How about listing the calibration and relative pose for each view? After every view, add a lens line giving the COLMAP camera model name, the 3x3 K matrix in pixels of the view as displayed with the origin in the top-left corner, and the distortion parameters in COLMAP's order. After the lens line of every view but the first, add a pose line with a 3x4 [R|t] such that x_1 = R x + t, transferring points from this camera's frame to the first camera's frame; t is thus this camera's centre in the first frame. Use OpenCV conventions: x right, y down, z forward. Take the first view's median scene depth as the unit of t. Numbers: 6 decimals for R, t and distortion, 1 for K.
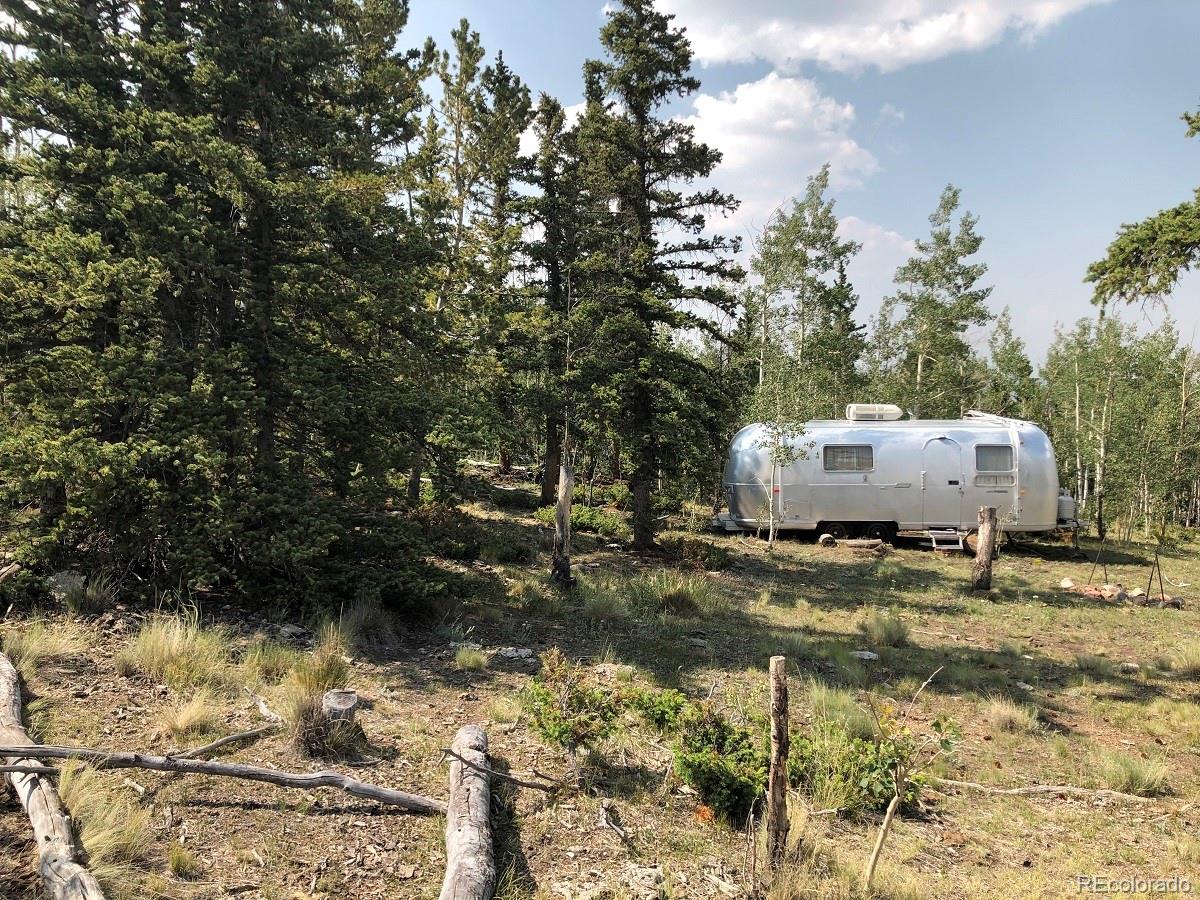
lens RADIAL K [[966.7, 0, 600.0], [0, 966.7, 450.0], [0, 0, 1]] dist [0.005784, 0.007827]
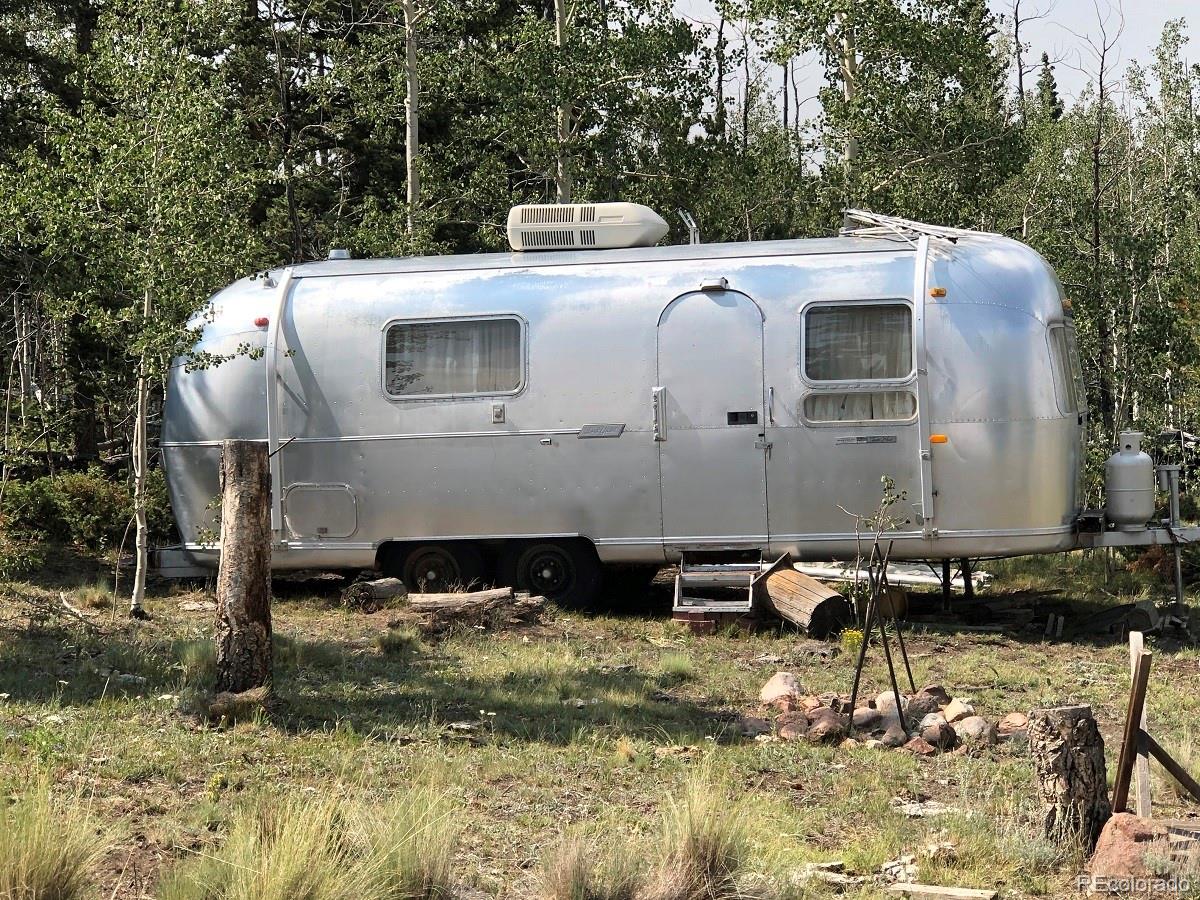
lens RADIAL K [[2456.5, 0, 600.0], [0, 2456.5, 450.0], [0, 0, 1]] dist [0.018636, 0.252674]
pose [[0.991157, -0.028073, -0.129690, 0.424395], [0.028940, 0.999570, 0.004803, 0.039072], [0.129499, -0.008514, 0.991543, 0.135978]]
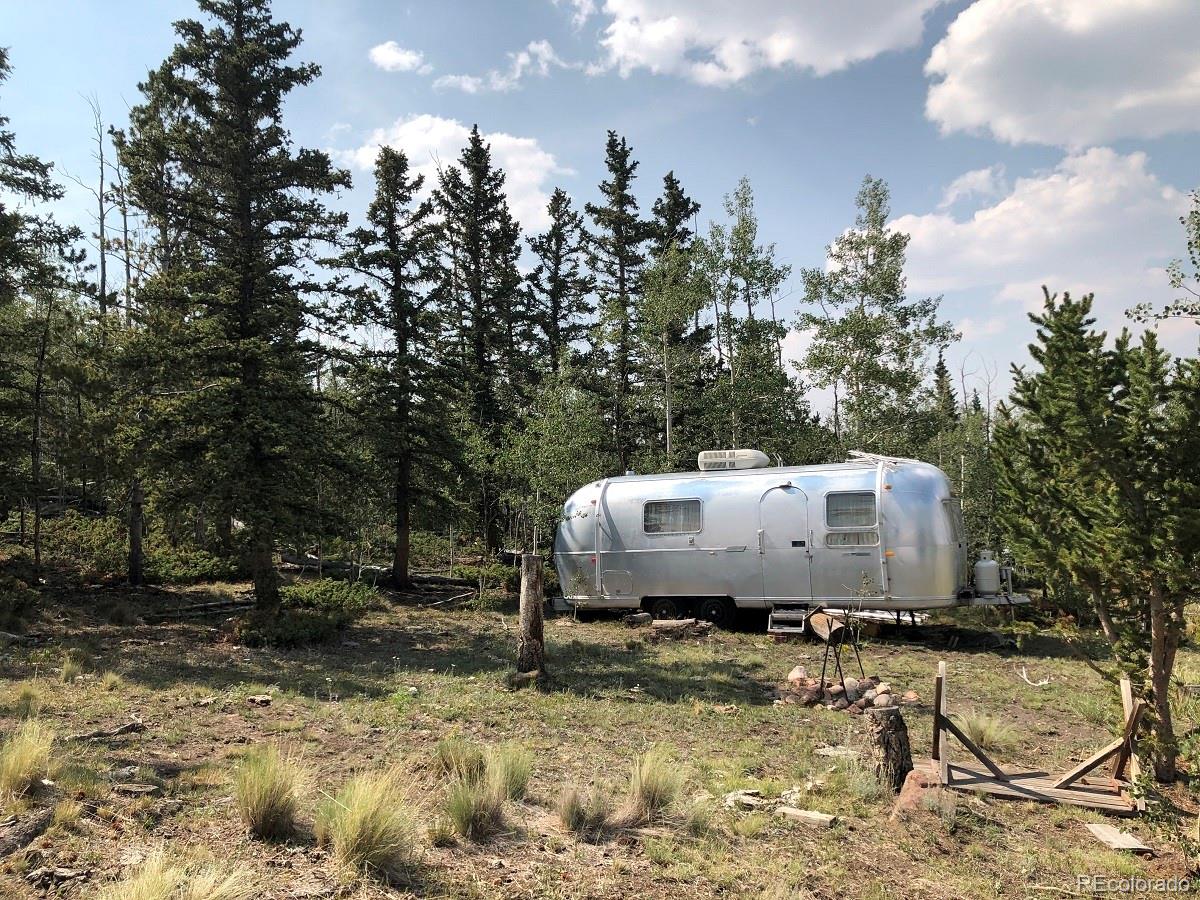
lens RADIAL K [[959.6, 0, 600.8], [0, 959.6, 426.6], [0, 0, 1]] dist [0.025543, -0.024250]
pose [[0.944970, -0.063091, -0.321016, 0.463459], [0.022301, 0.991369, -0.129192, 0.036220], [0.326396, 0.114924, 0.938221, 0.228304]]
